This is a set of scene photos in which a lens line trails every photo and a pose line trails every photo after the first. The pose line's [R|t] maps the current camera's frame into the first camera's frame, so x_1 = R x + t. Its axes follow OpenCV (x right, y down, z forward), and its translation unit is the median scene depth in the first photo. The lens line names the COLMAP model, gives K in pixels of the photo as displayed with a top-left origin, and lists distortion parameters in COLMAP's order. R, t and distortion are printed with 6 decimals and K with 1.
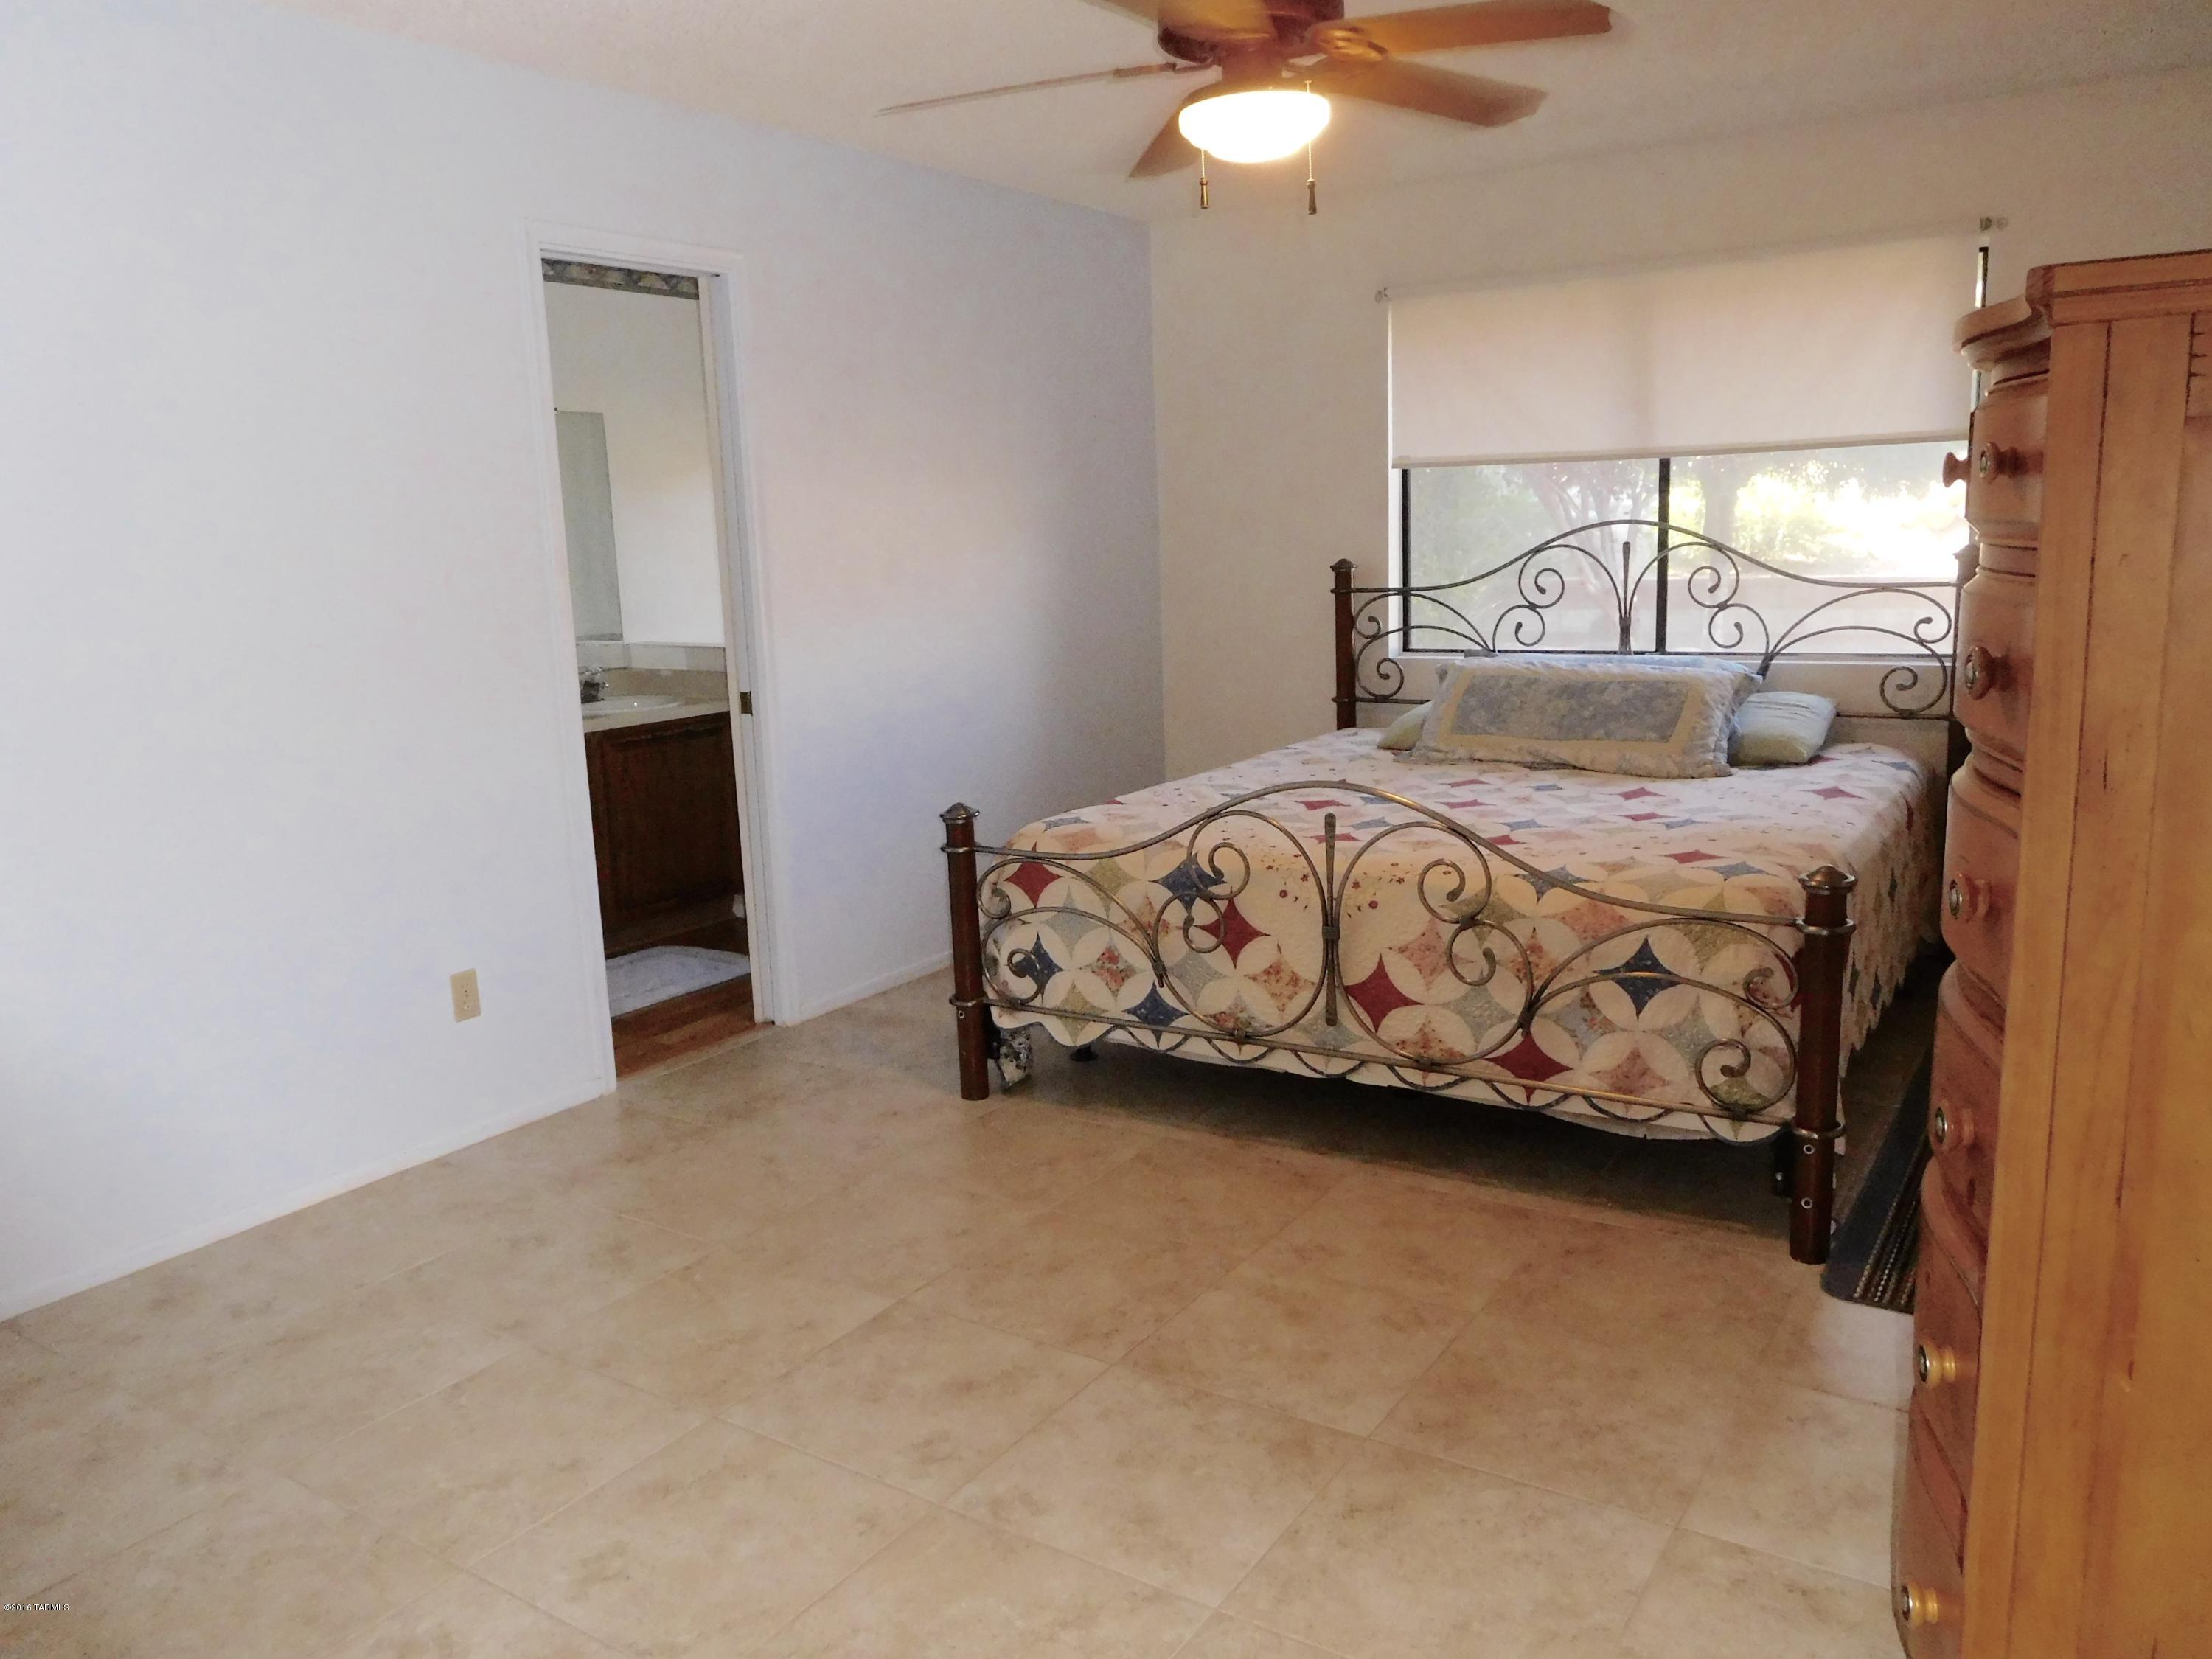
lens RADIAL K [[1637.3, 0, 1111.4], [0, 1637.3, 824.4], [0, 0, 1]] dist [-0.031301, 0.011854]
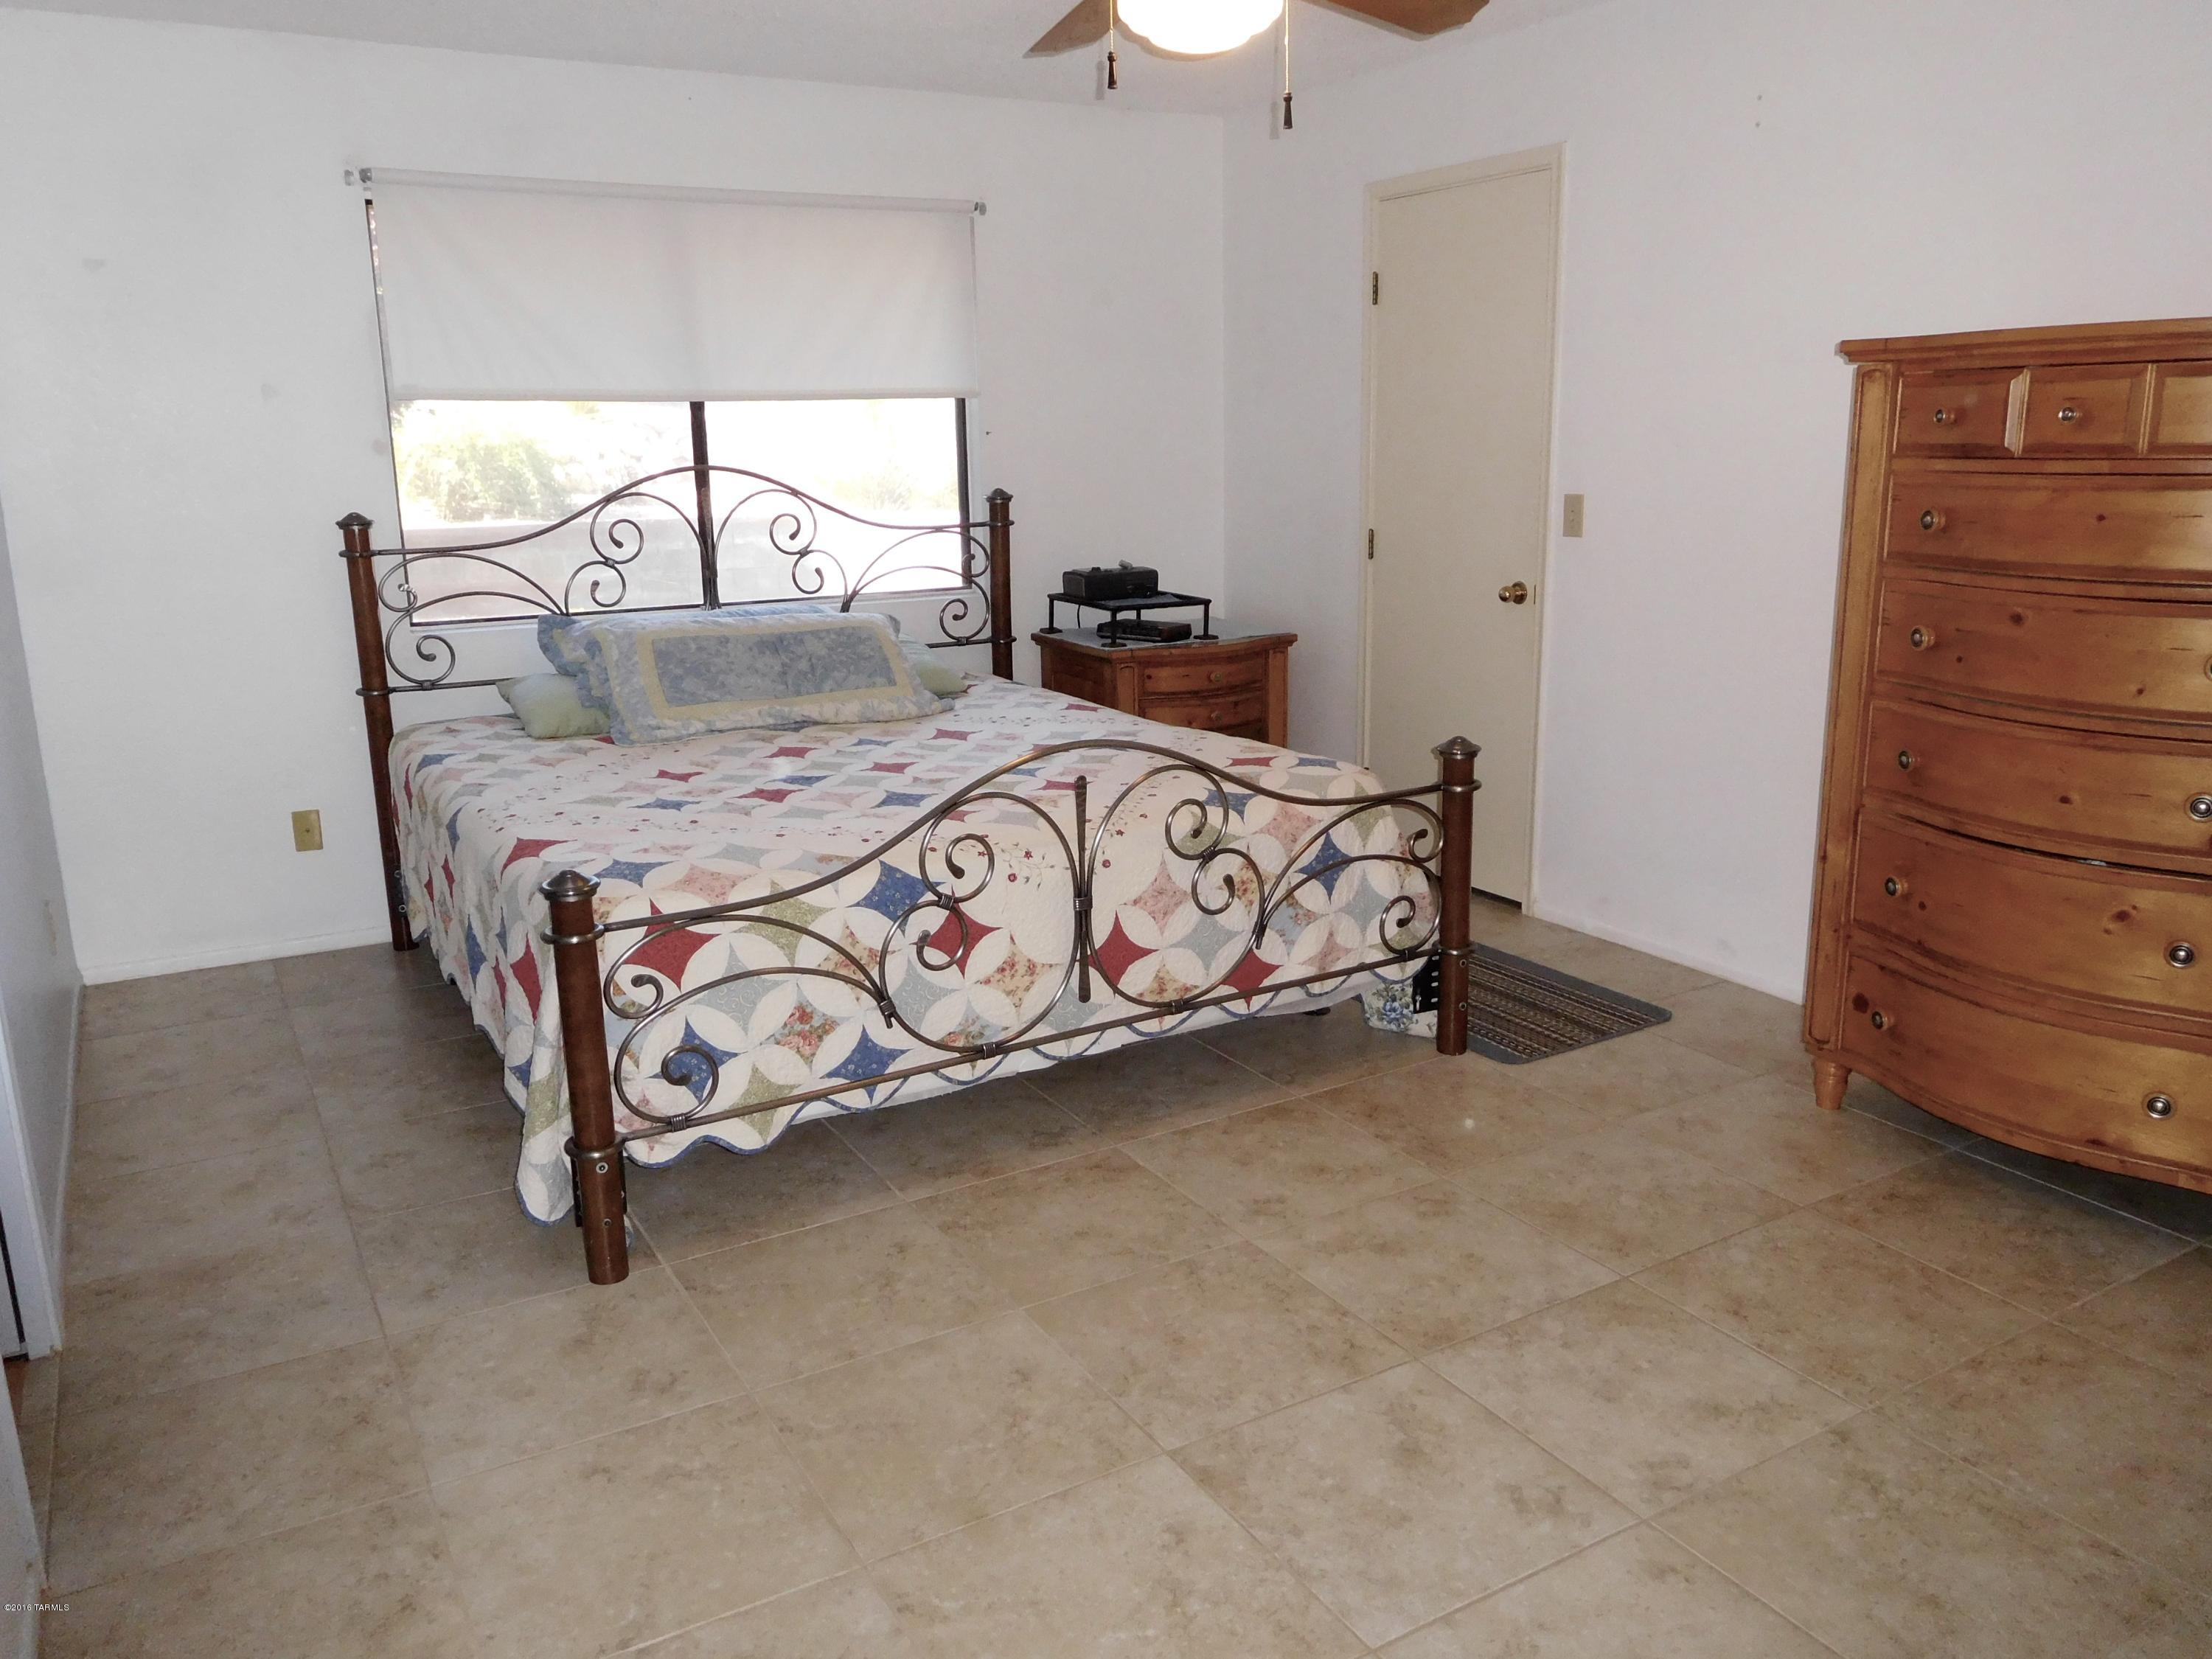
lens RADIAL K [[1637.3, 0, 1114.1], [0, 1637.3, 829.6], [0, 0, 1]] dist [-0.031301, 0.011854]
pose [[0.430410, -0.180653, 0.884370, -0.636416], [0.158957, 0.979625, 0.122749, -0.081148], [-0.888527, 0.087744, 0.450357, 0.533084]]
